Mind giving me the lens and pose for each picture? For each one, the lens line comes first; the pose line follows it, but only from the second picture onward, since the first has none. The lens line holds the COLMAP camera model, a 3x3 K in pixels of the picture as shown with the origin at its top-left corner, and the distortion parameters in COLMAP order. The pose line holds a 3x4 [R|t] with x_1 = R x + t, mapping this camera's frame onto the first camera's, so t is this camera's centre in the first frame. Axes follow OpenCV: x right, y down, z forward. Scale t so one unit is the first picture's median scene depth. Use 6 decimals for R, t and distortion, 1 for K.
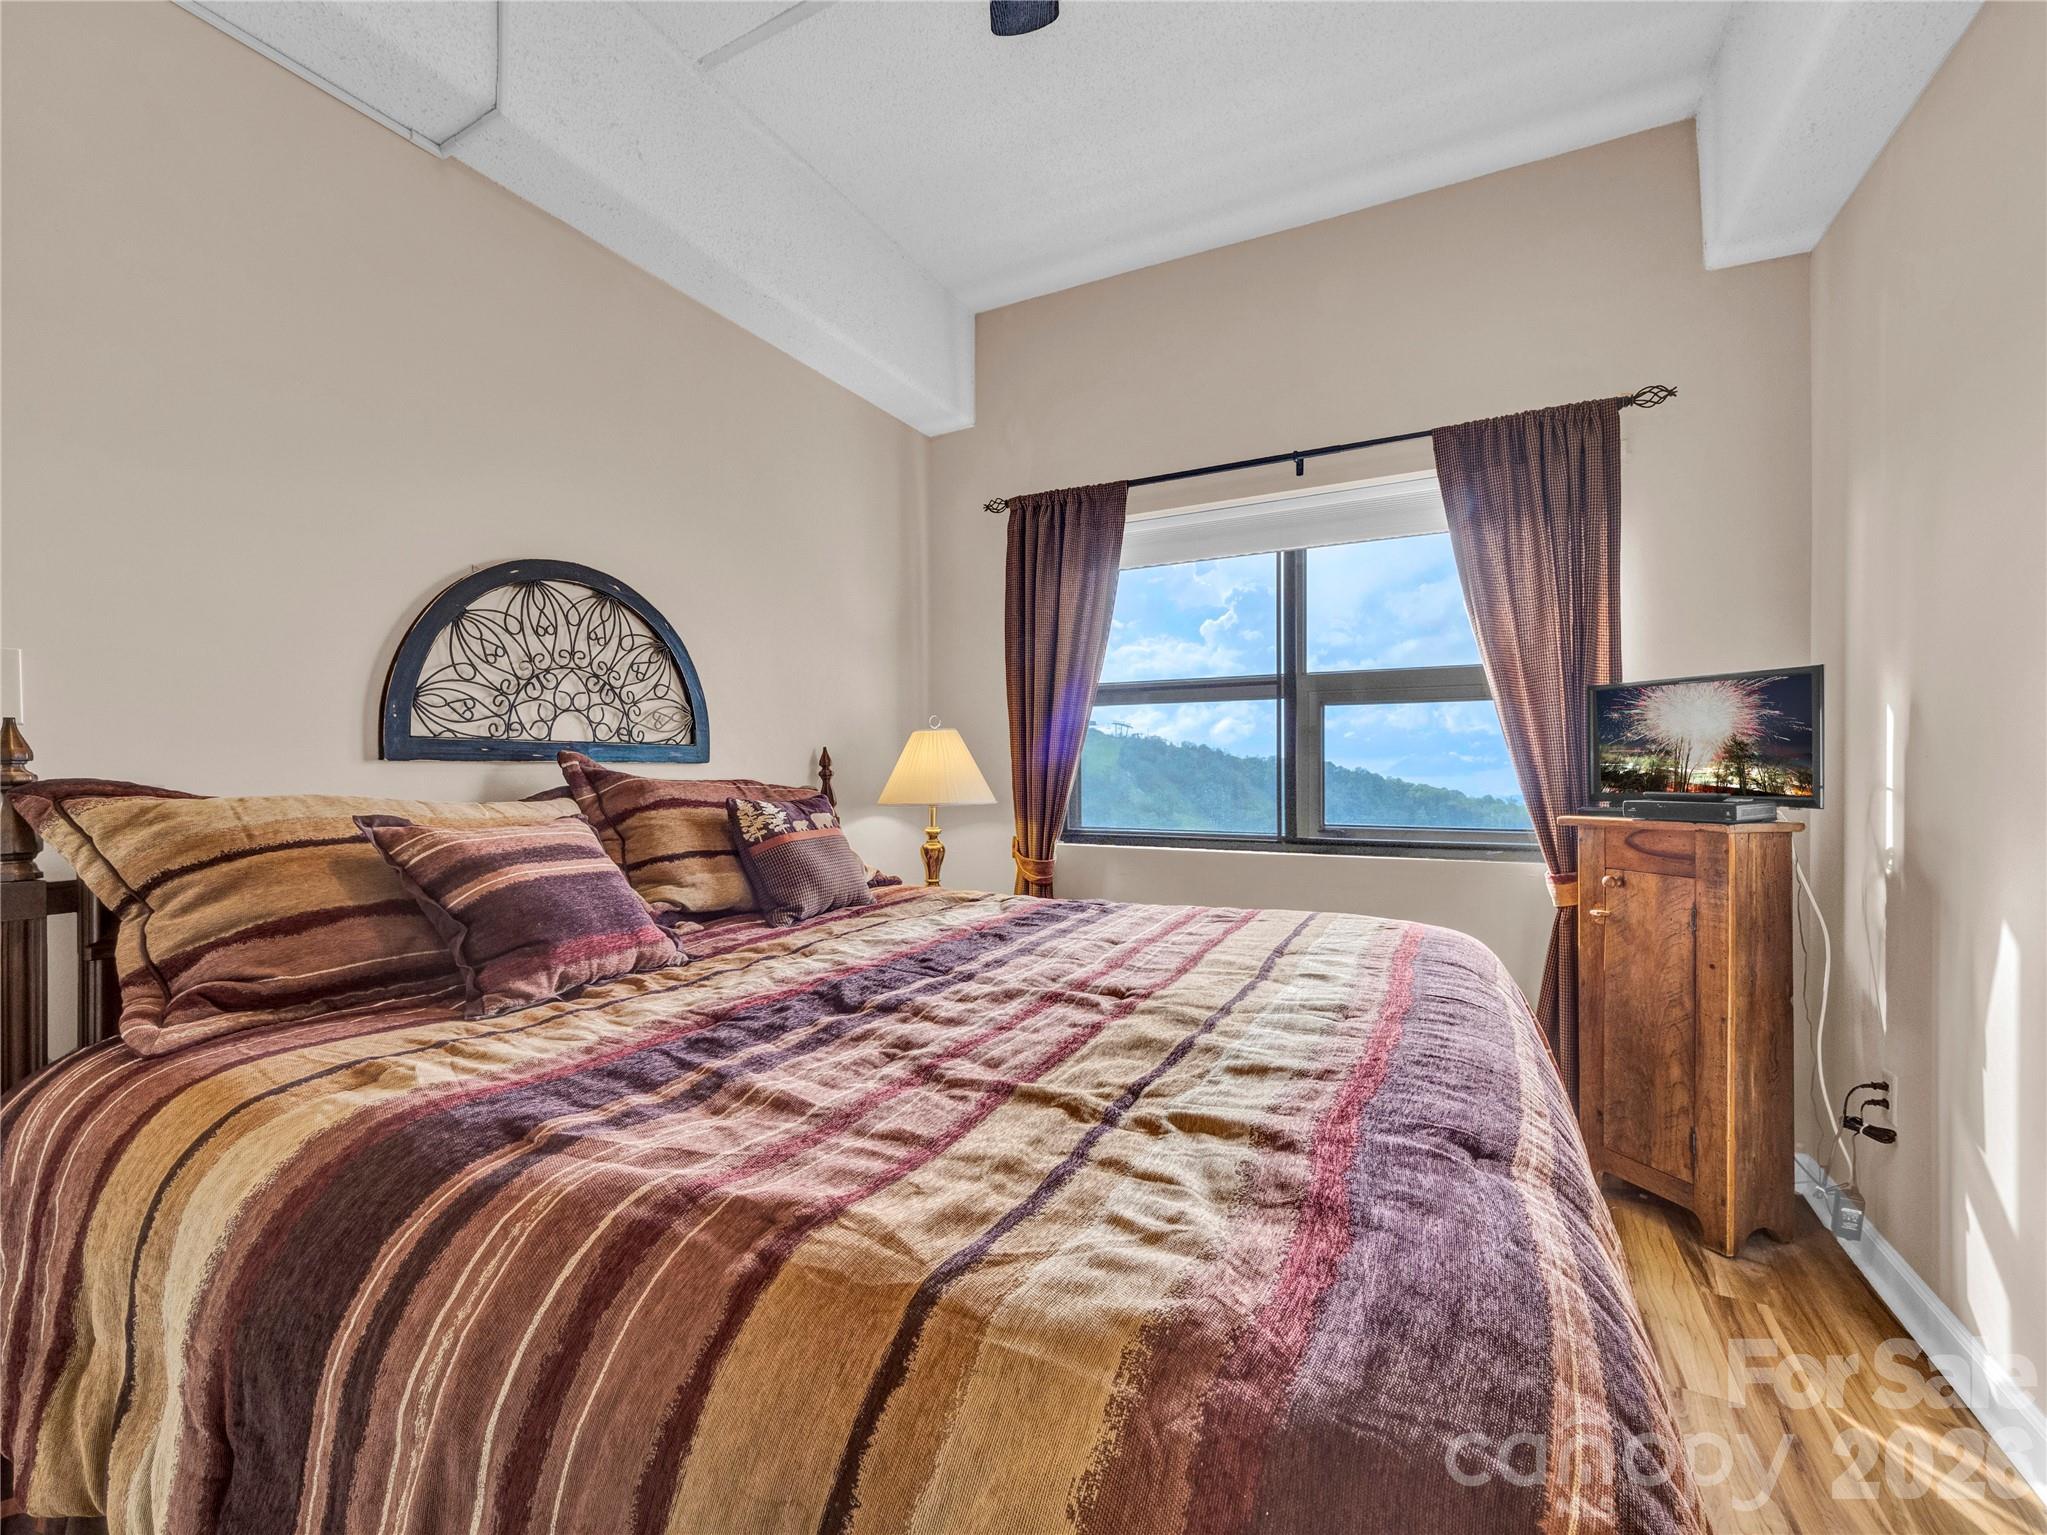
lens RADIAL K [[857.0, 0, 1017.5], [0, 857.0, 752.1], [0, 0, 1]] dist [-0.015958, 0.001739]
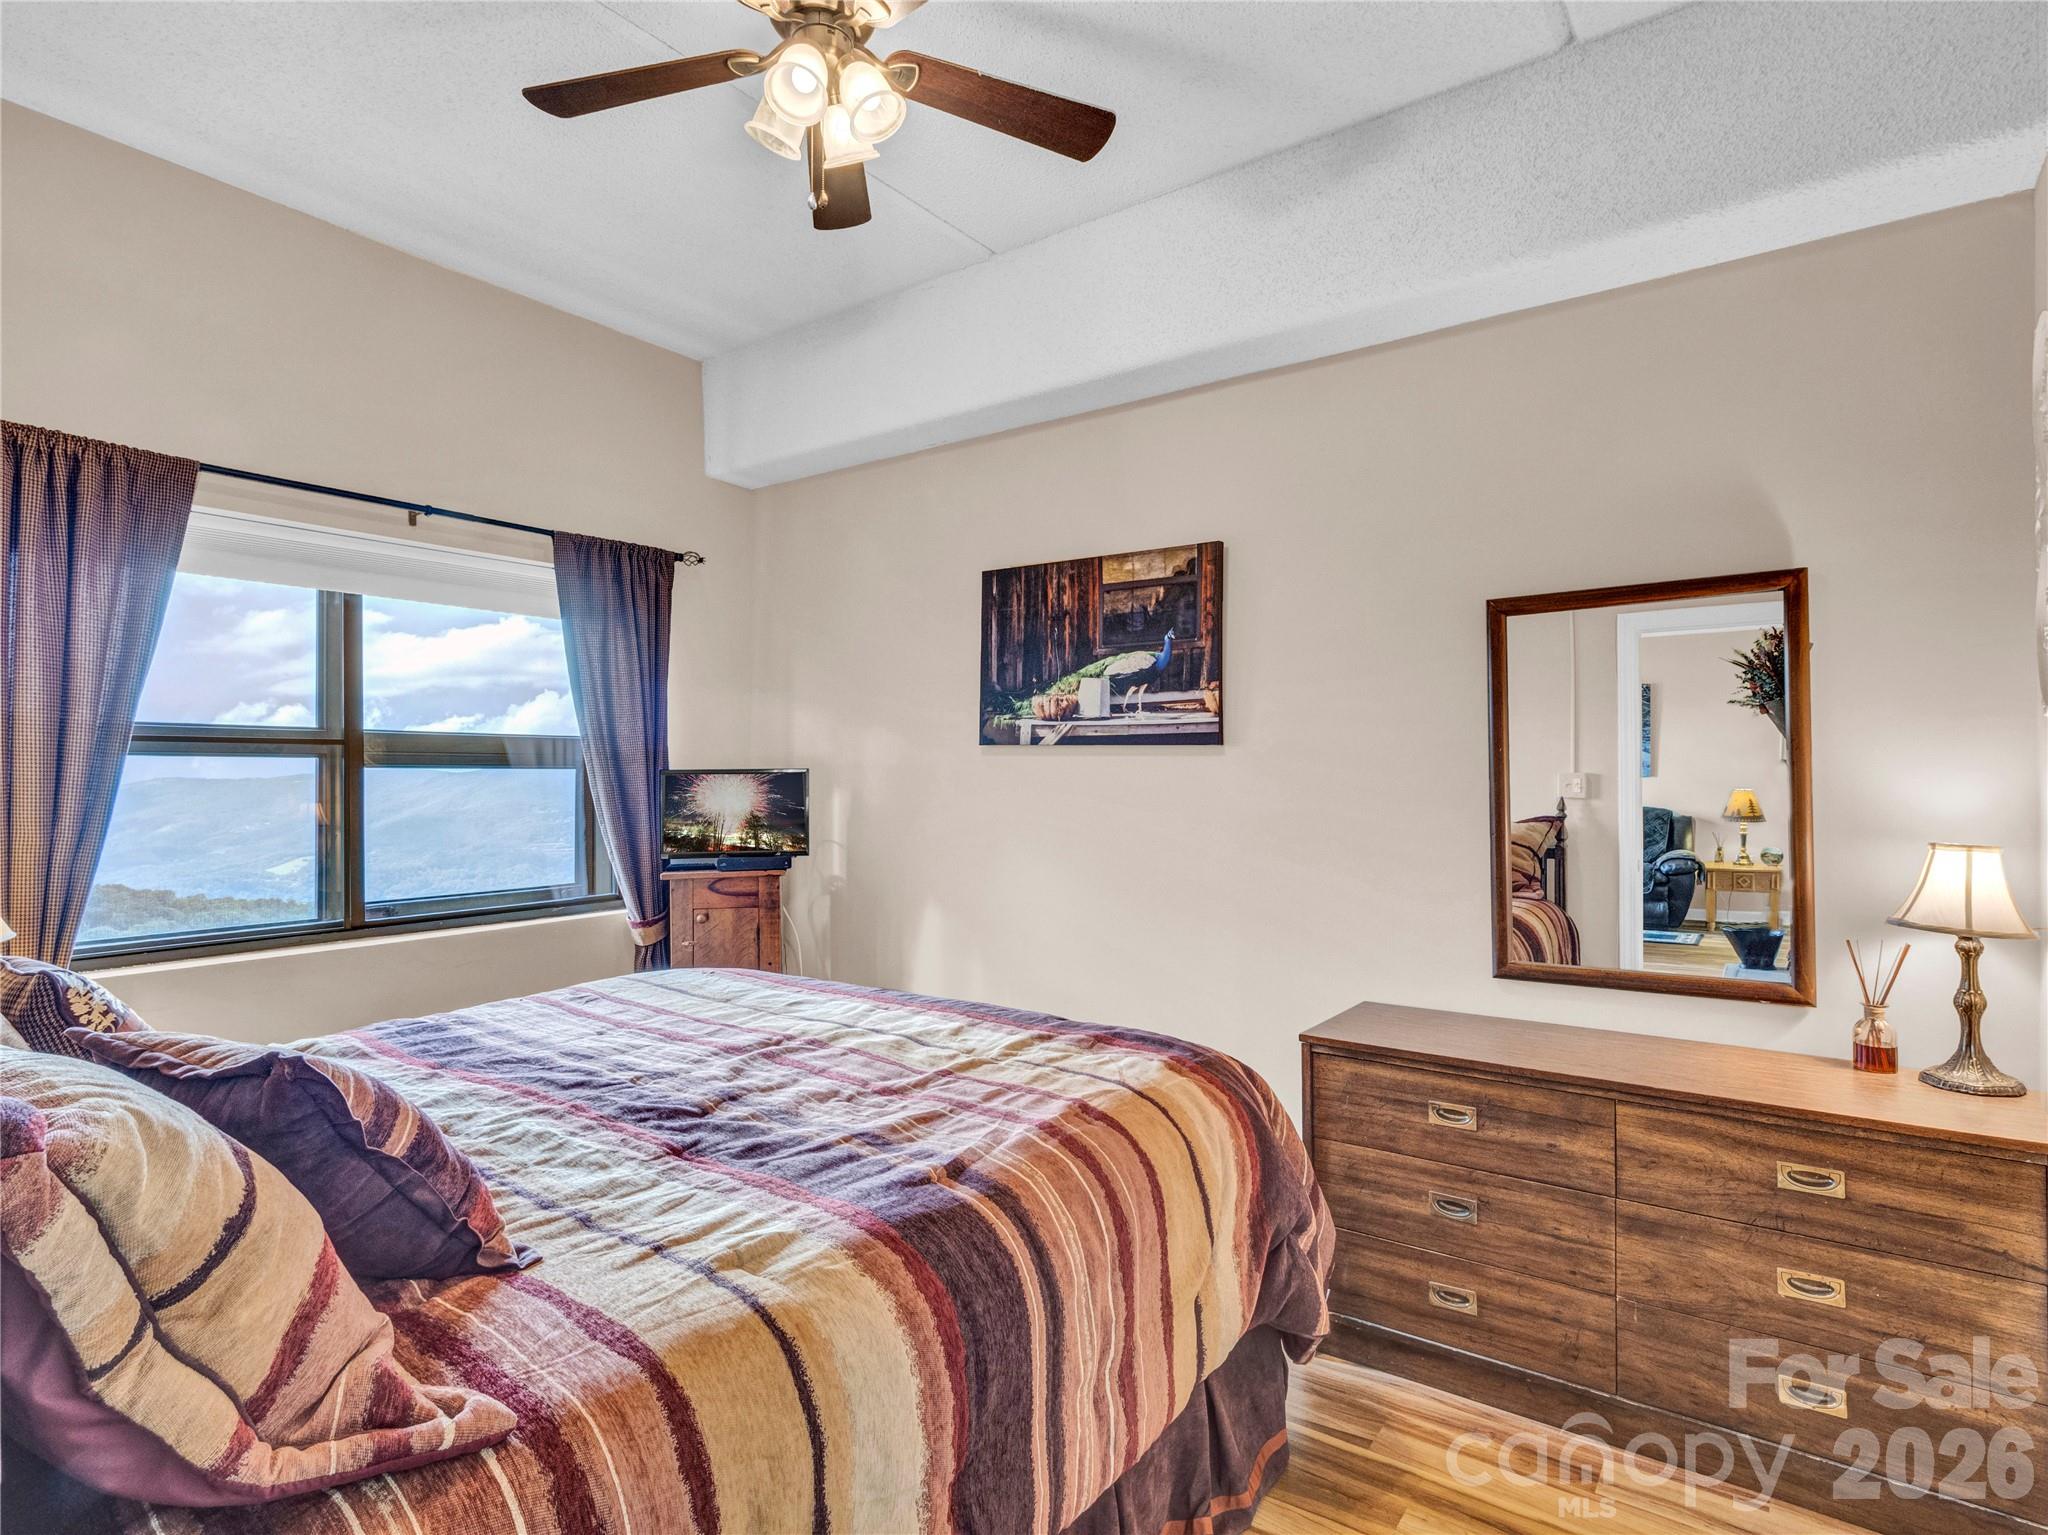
lens RADIAL K [[1064.4, 0, 1017.4], [0, 1064.4, 777.5], [0, 0, 1]] dist [0.001096, 0.000072]
pose [[0.140975, 0.003407, 0.990007, -0.993621], [-0.023373, 0.999727, -0.000112, -0.093599], [-0.989737, -0.023123, 0.141016, 0.270615]]
